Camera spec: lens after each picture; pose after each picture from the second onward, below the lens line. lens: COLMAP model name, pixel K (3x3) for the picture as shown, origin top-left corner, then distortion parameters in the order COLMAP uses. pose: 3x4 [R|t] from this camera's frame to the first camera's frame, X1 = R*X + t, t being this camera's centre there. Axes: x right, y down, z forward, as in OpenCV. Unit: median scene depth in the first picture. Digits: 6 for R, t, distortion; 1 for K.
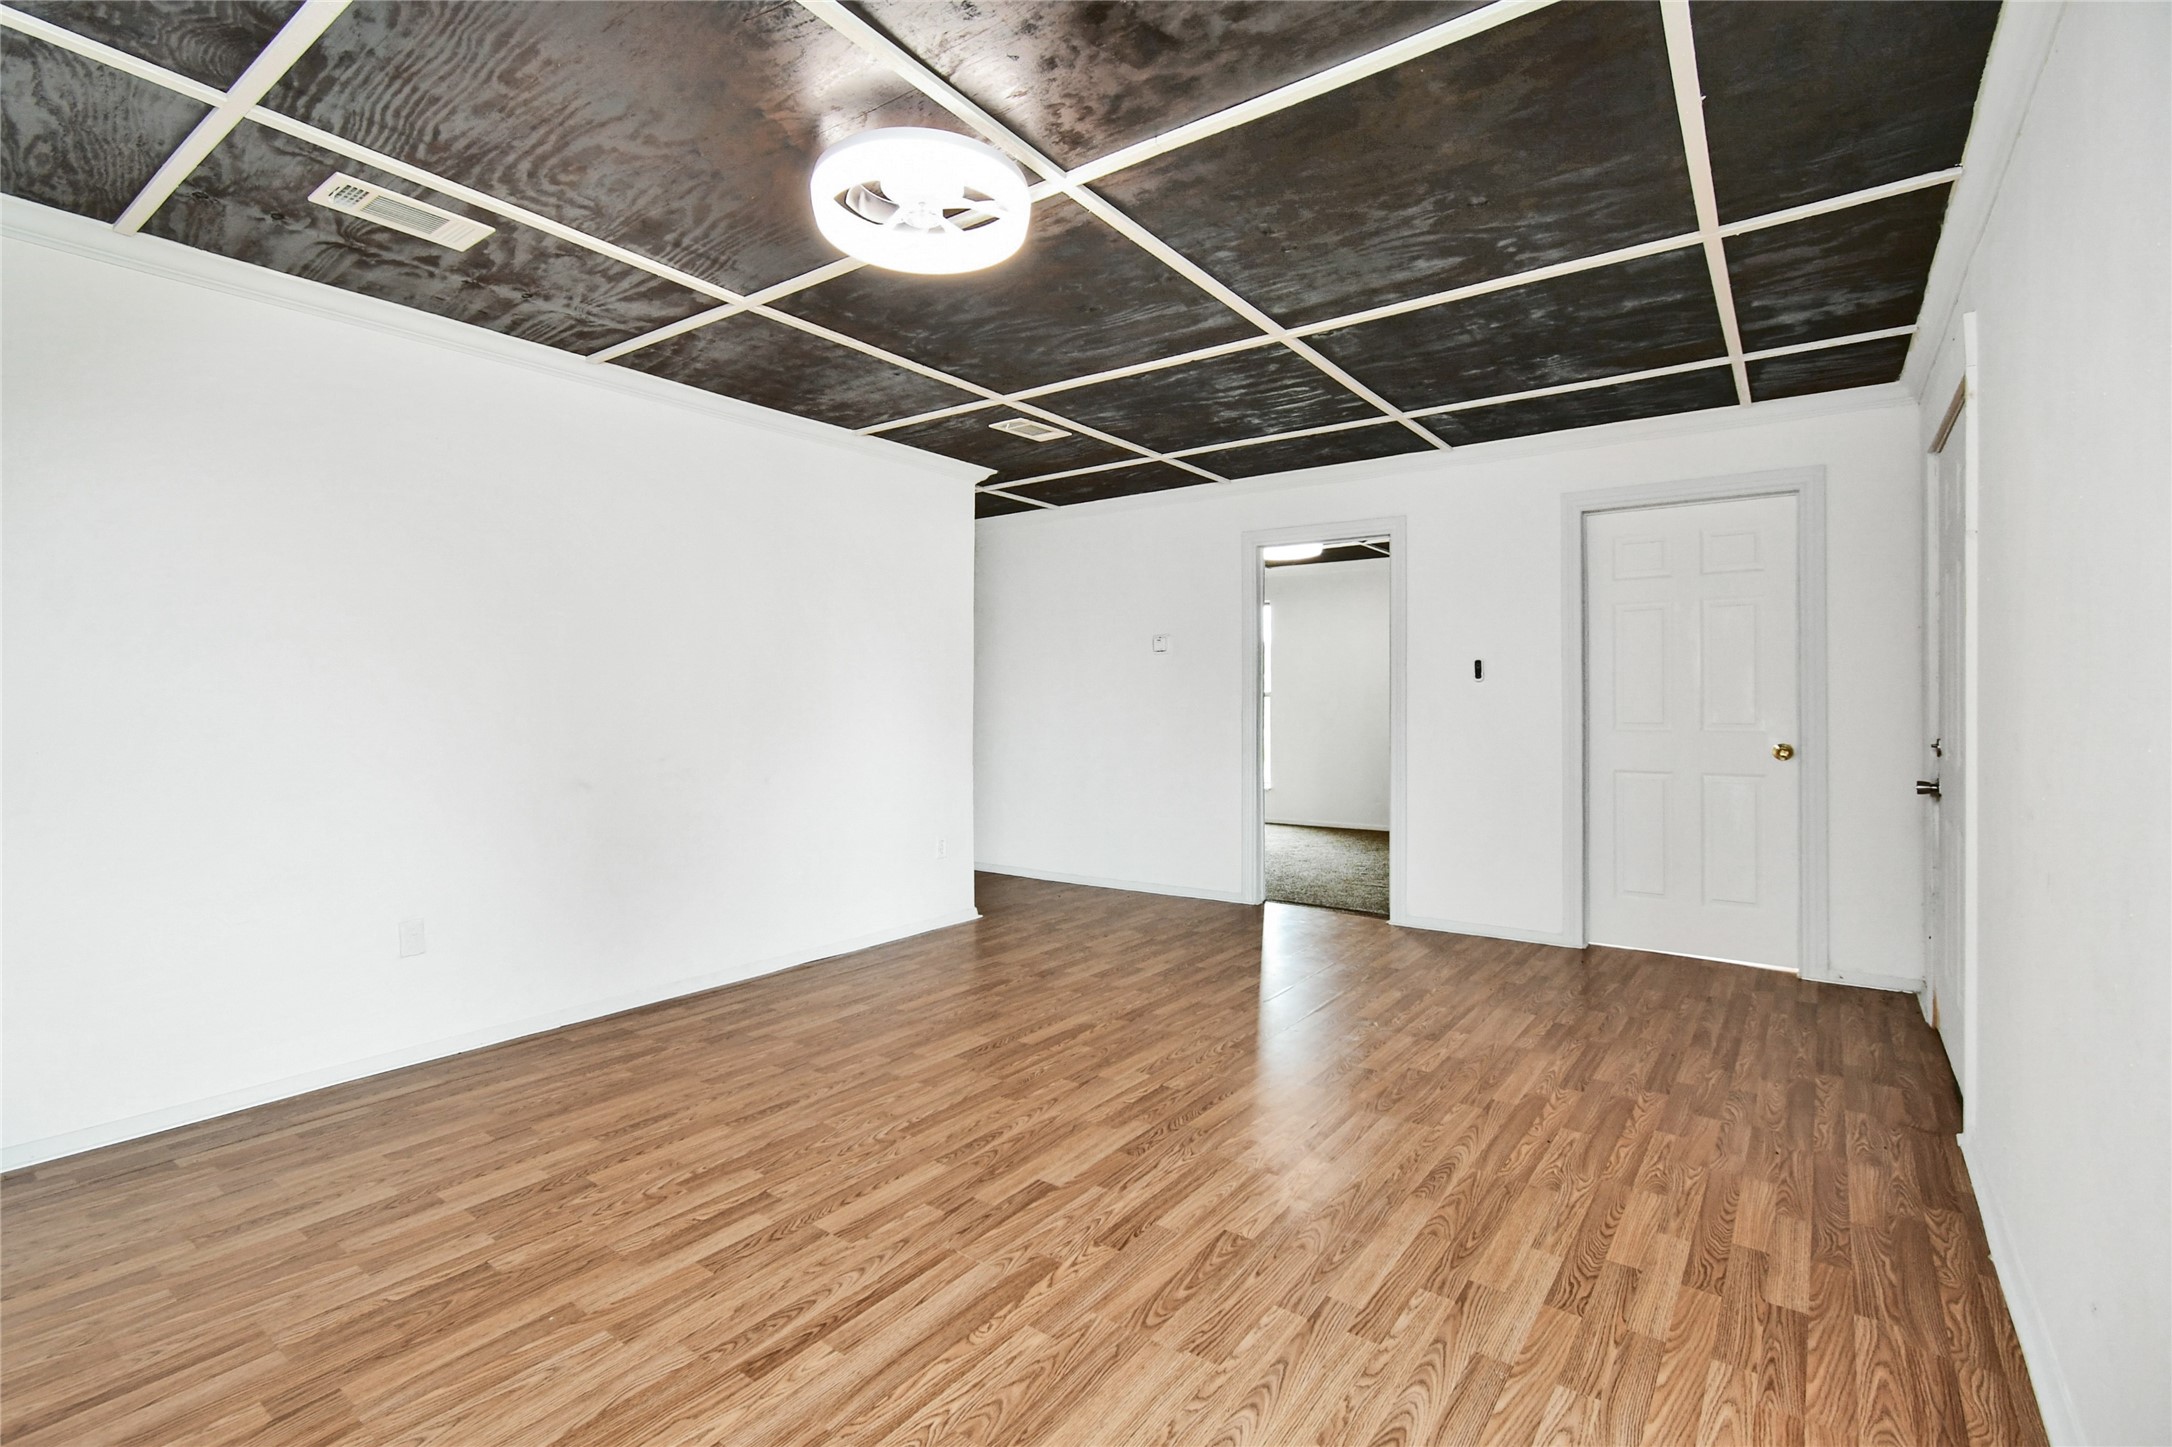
lens RADIAL K [[991.1, 0, 1077.4], [0, 991.1, 684.8], [0, 0, 1]] dist [0.005970, -0.002015]
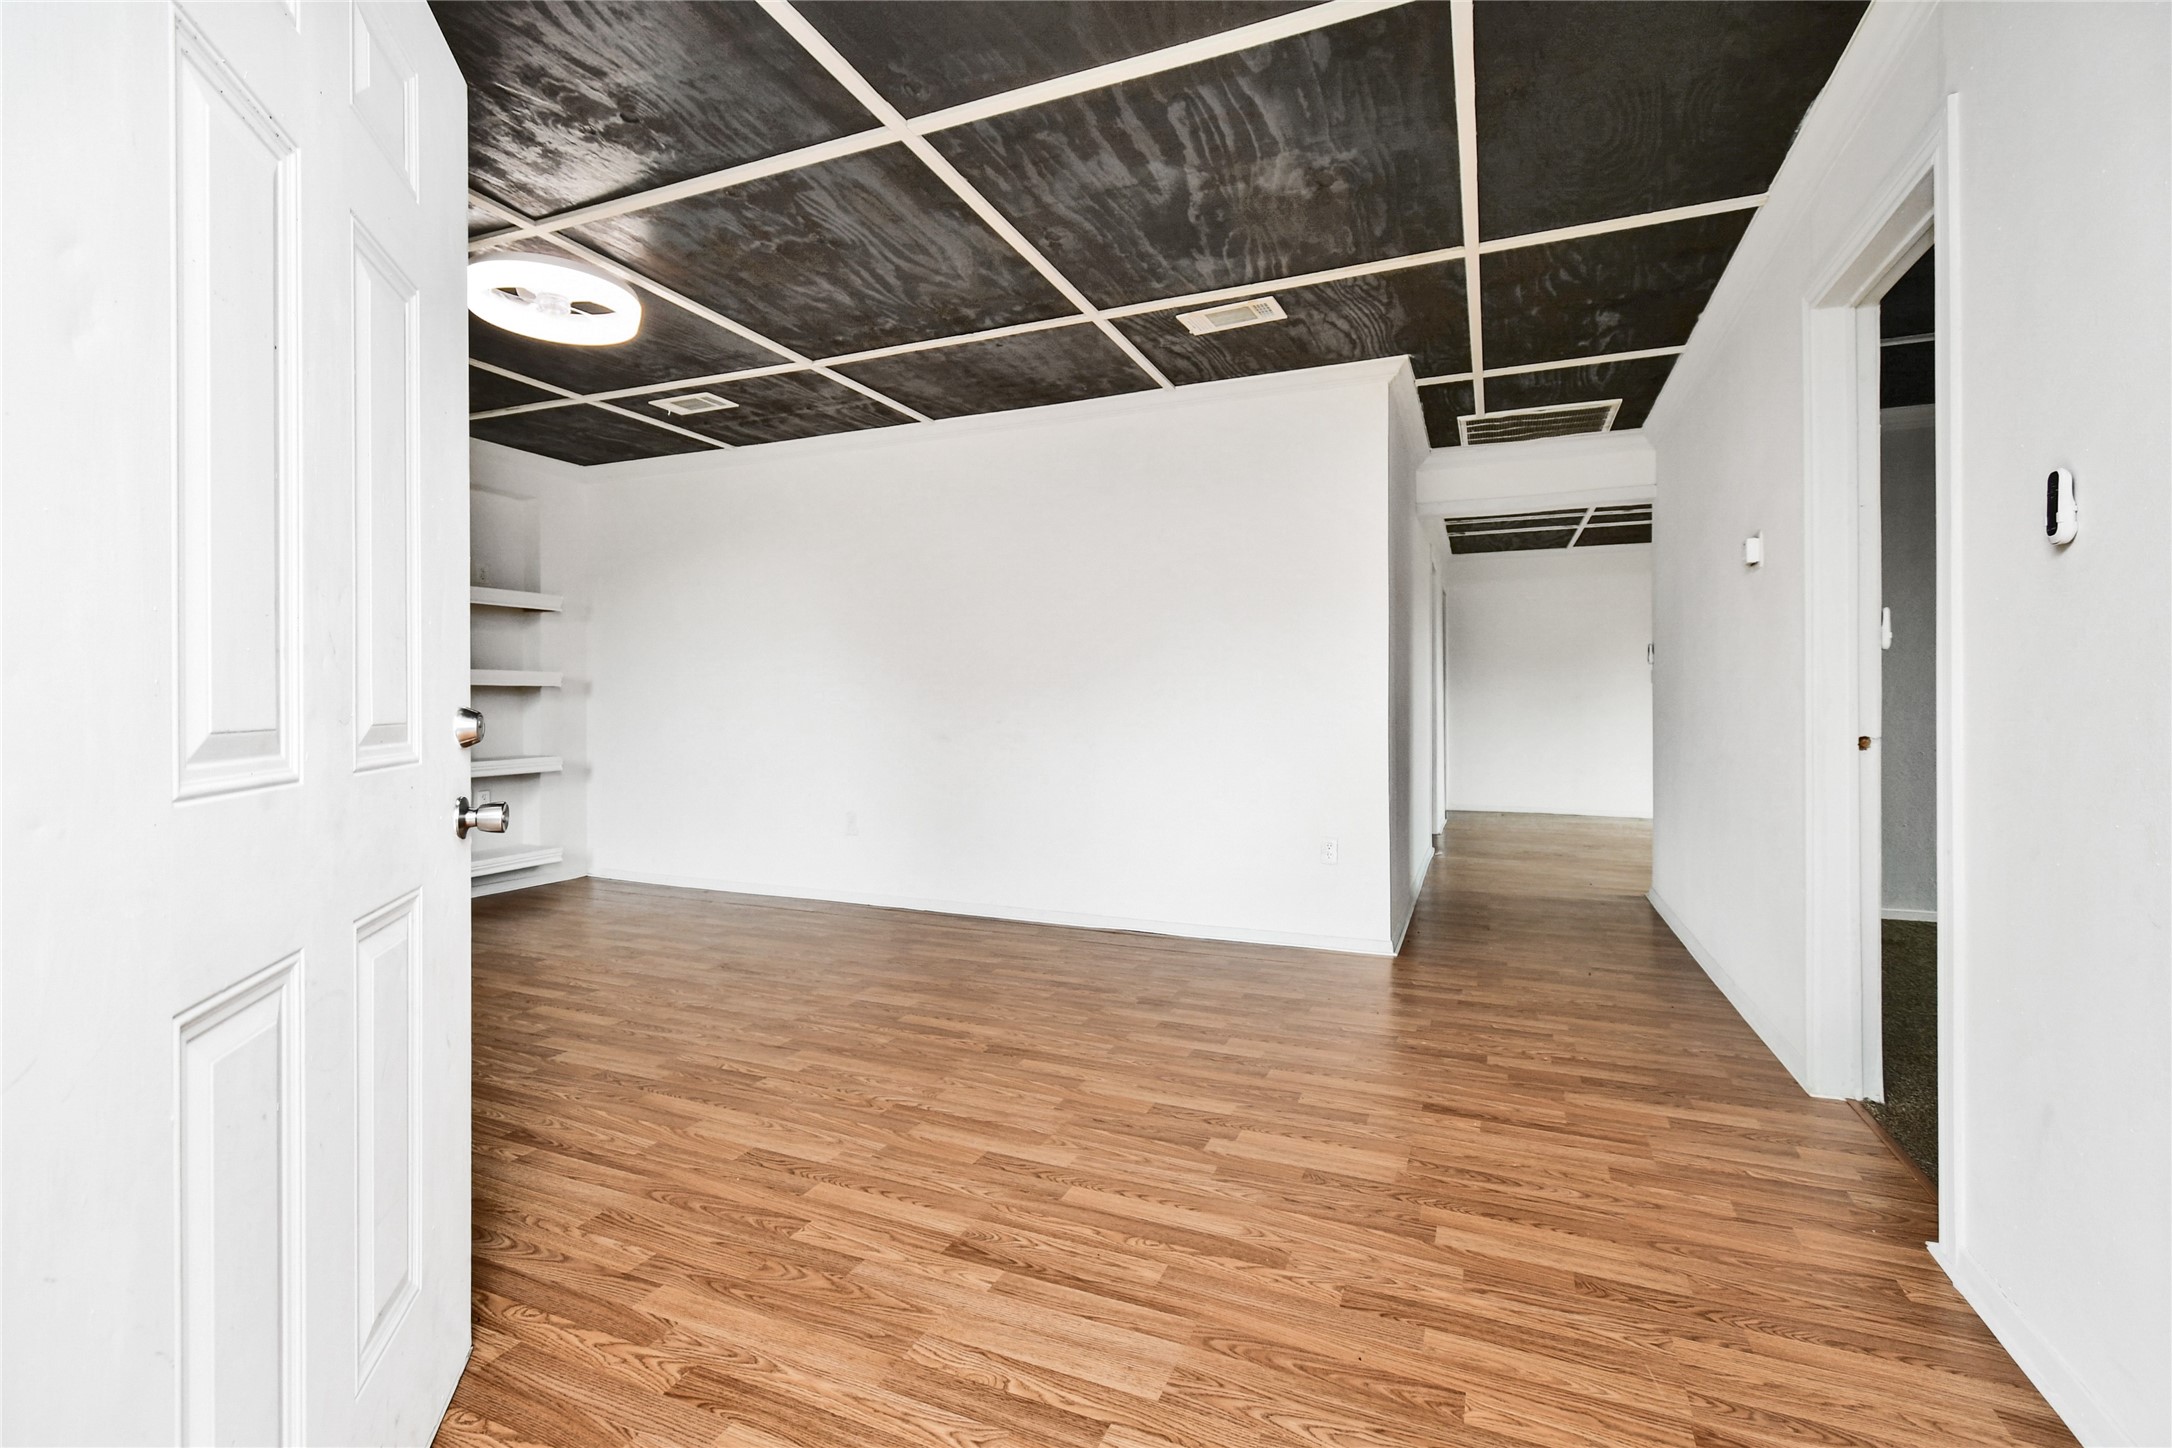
lens RADIAL K [[979.0, 0, 1083.9], [0, 979.0, 685.0], [0, 0, 1]] dist [0.008279, -0.000188]
pose [[0.229828, -0.016888, -0.973085, 1.182249], [0.016477, 0.999774, -0.013459, 0.072067], [0.973092, -0.012940, 0.230054, 1.240997]]
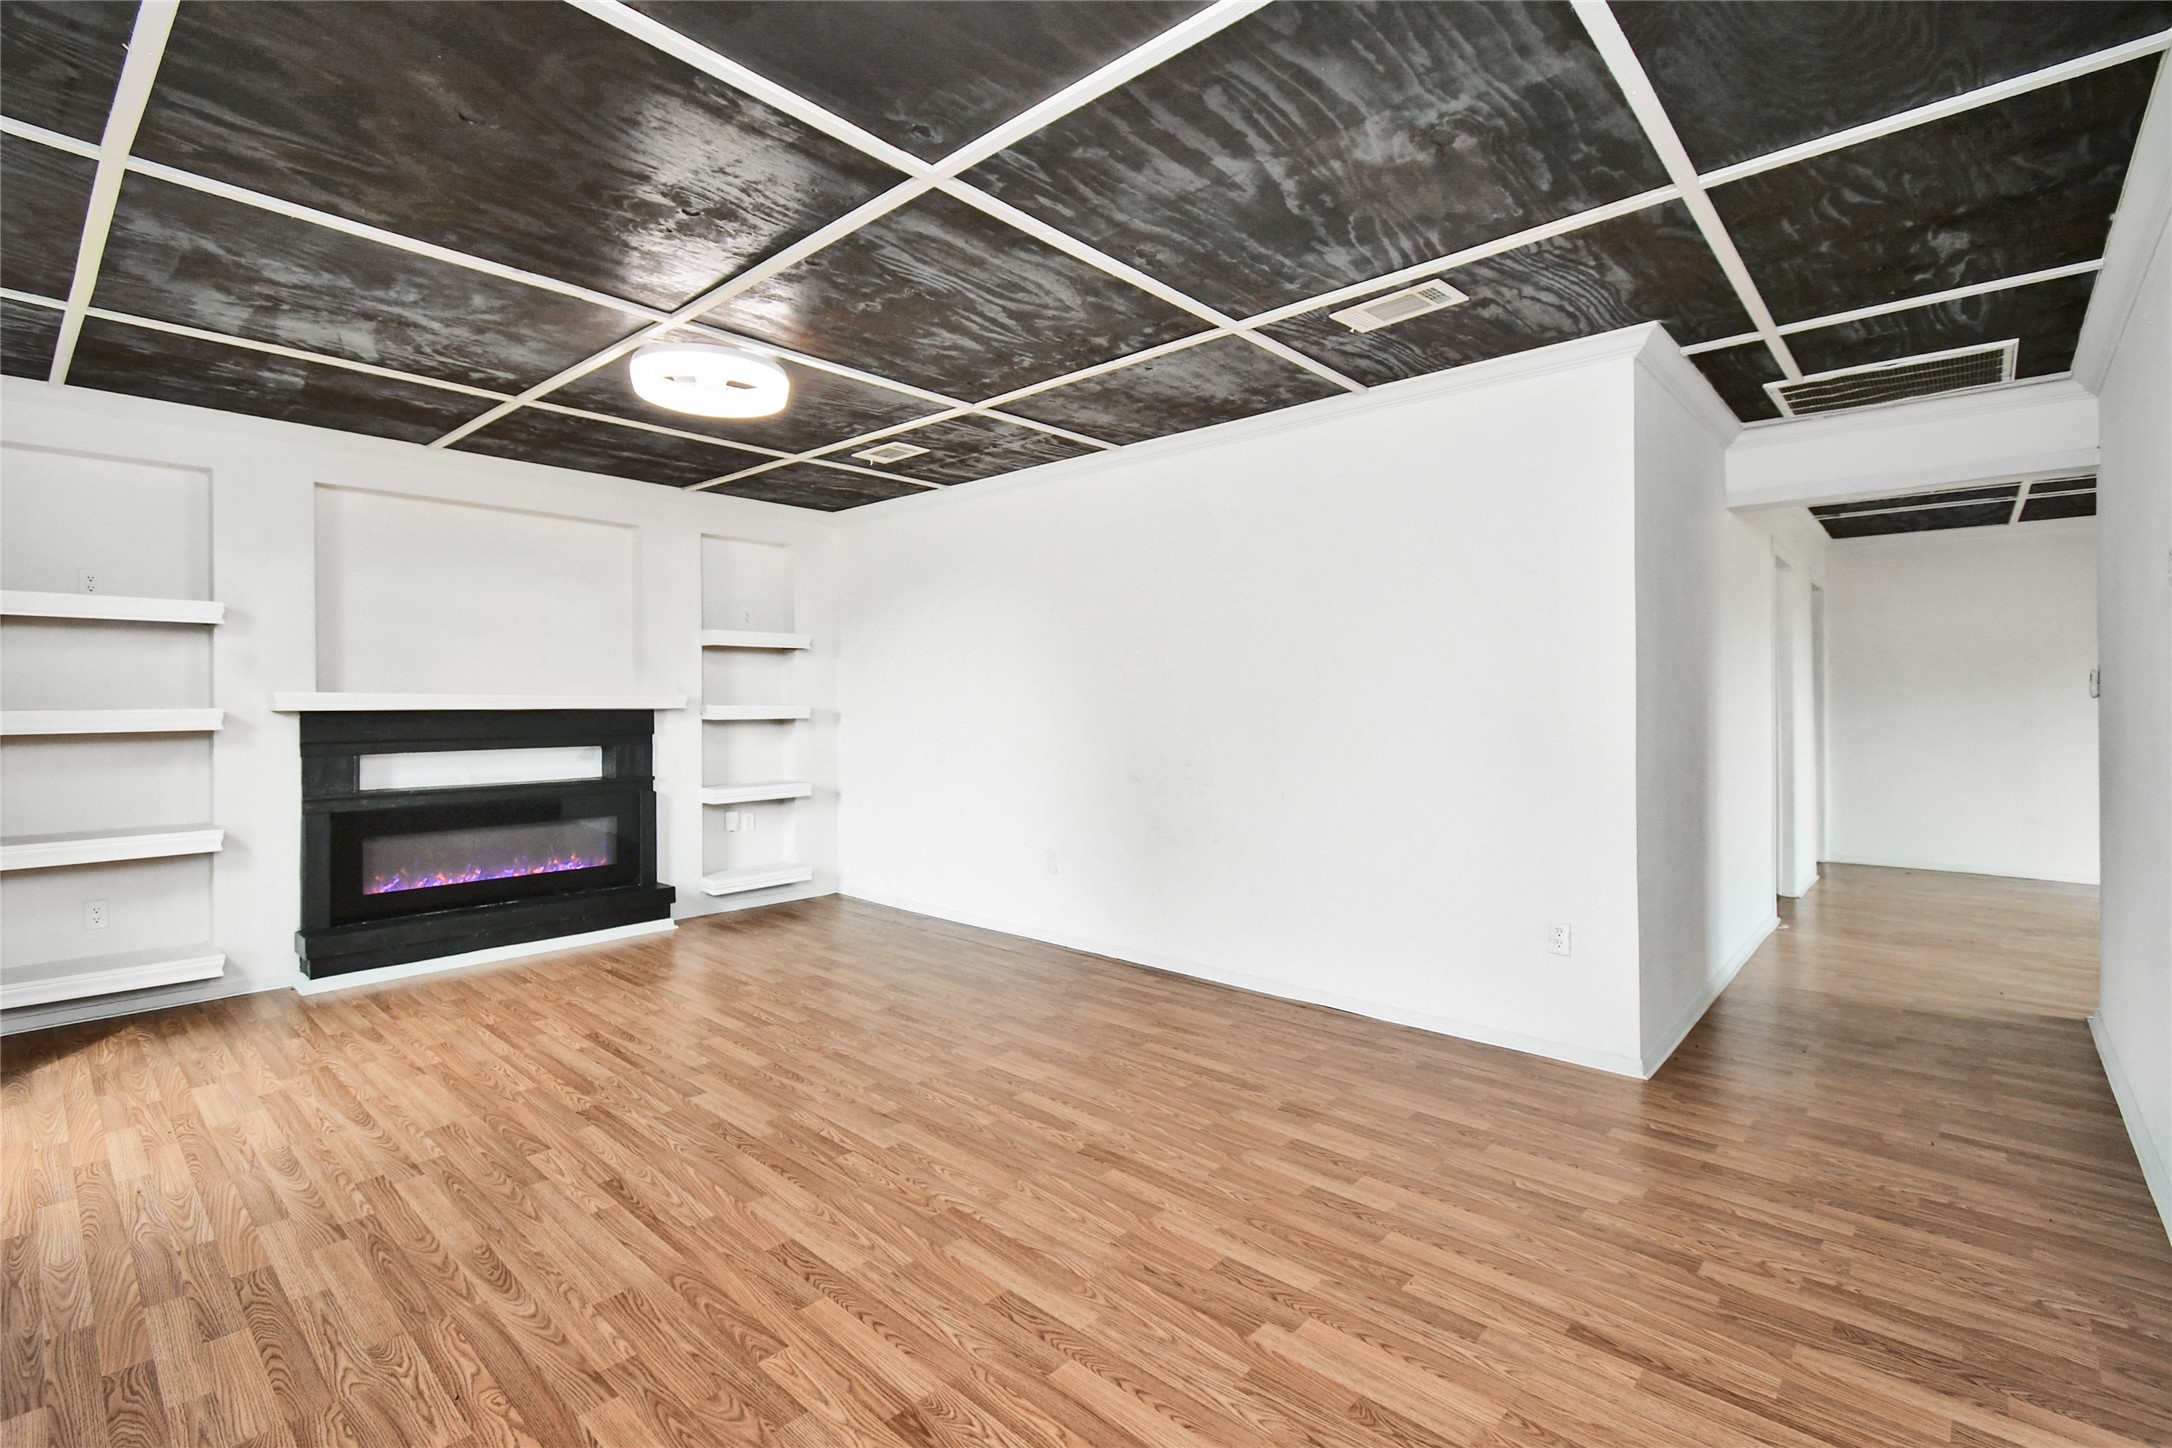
lens RADIAL K [[991.1, 0, 1077.4], [0, 991.1, 685.3], [0, 0, 1]] dist [0.005970, -0.002015]
pose [[-0.105659, -0.014987, -0.994289, 1.104345], [0.018211, 0.999690, -0.017003, 0.002215], [0.994236, -0.019903, -0.105353, 1.498938]]
